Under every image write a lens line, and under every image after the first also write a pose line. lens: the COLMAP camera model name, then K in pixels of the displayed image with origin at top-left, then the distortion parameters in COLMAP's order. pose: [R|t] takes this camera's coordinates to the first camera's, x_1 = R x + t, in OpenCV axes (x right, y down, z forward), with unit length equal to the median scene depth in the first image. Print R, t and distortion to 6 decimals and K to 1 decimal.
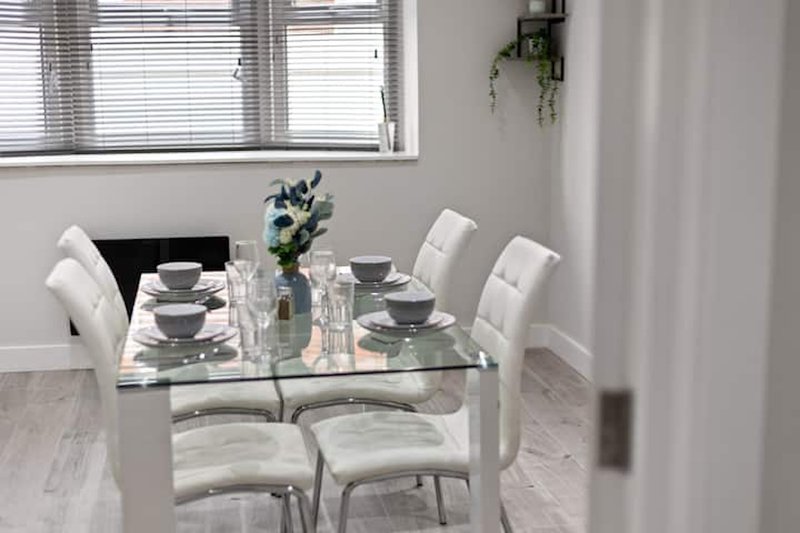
lens RADIAL K [[1198.4, 0, 400.0], [0, 1198.4, 266.5], [0, 0, 1]] dist [0.009929, 0.016768]
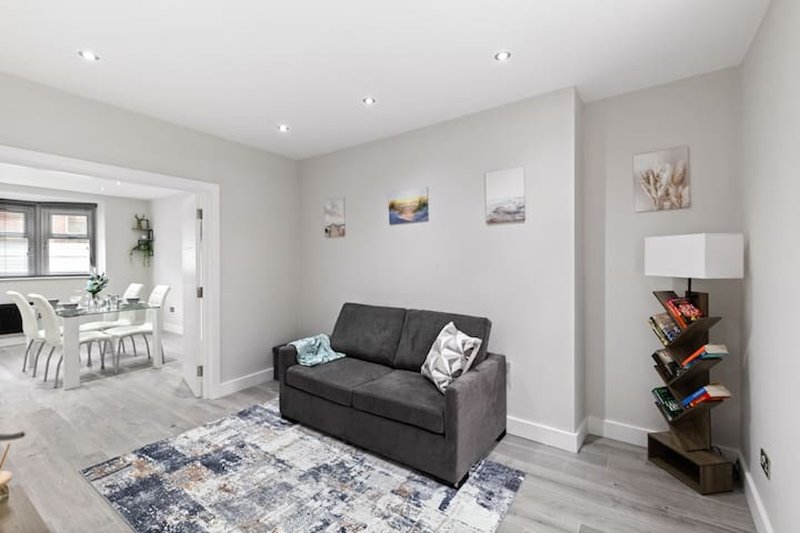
lens RADIAL K [[360.1, 0, 393.8], [0, 360.1, 261.6], [0, 0, 1]] dist [0.003601, 0.000650]
pose [[0.699182, 0.001910, 0.714941, -0.157232], [0.111625, 0.987441, -0.111802, 0.084926], [-0.706176, 0.157975, 0.690188, -0.379886]]
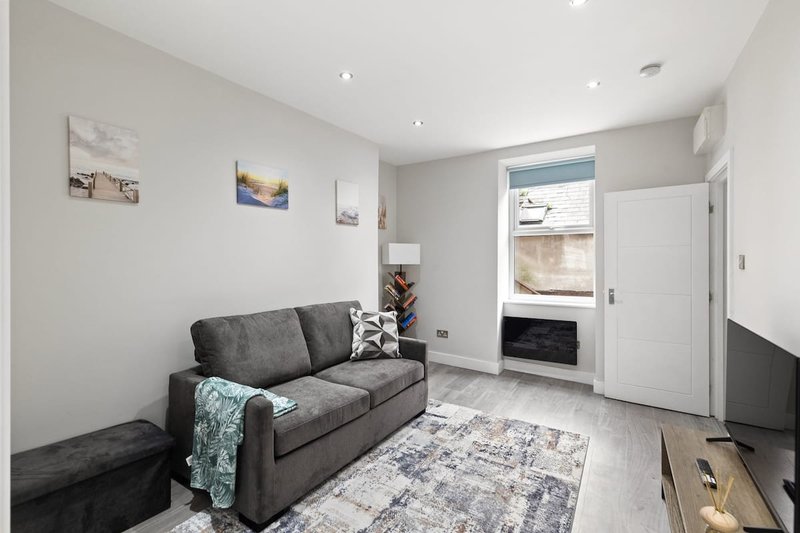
lens RADIAL K [[360.1, 0, 393.8], [0, 360.1, 261.6], [0, 0, 1]] dist [0.003601, 0.000650]
pose [[-0.743351, 0.005296, 0.668881, -0.170640], [0.110544, 0.987191, 0.115036, -0.001417], [-0.659704, 0.159453, -0.734415, 0.229271]]
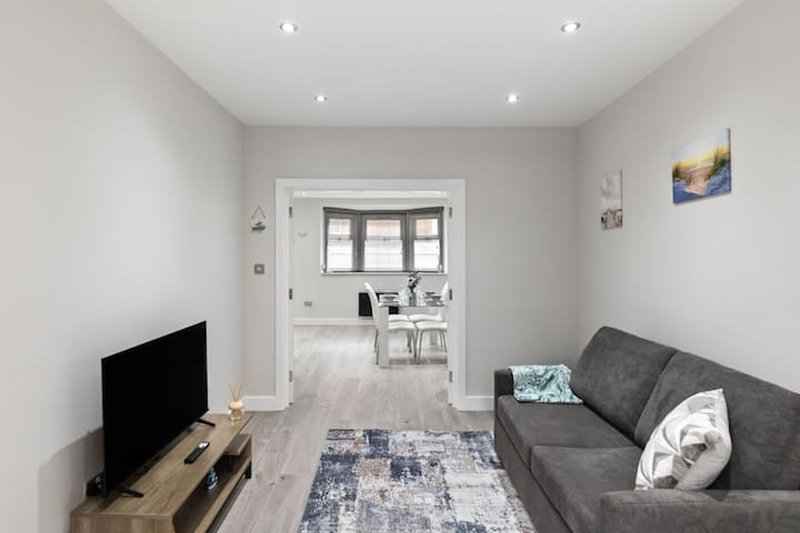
lens RADIAL K [[436.9, 0, 372.6], [0, 436.9, 255.4], [0, 0, 1]] dist [0.001671, 0.000405]
pose [[0.980787, 0.003863, -0.195044, 0.055406], [-0.035290, 0.986822, -0.157912, 0.085061], [0.191864, 0.161762, 0.967999, -0.437523]]
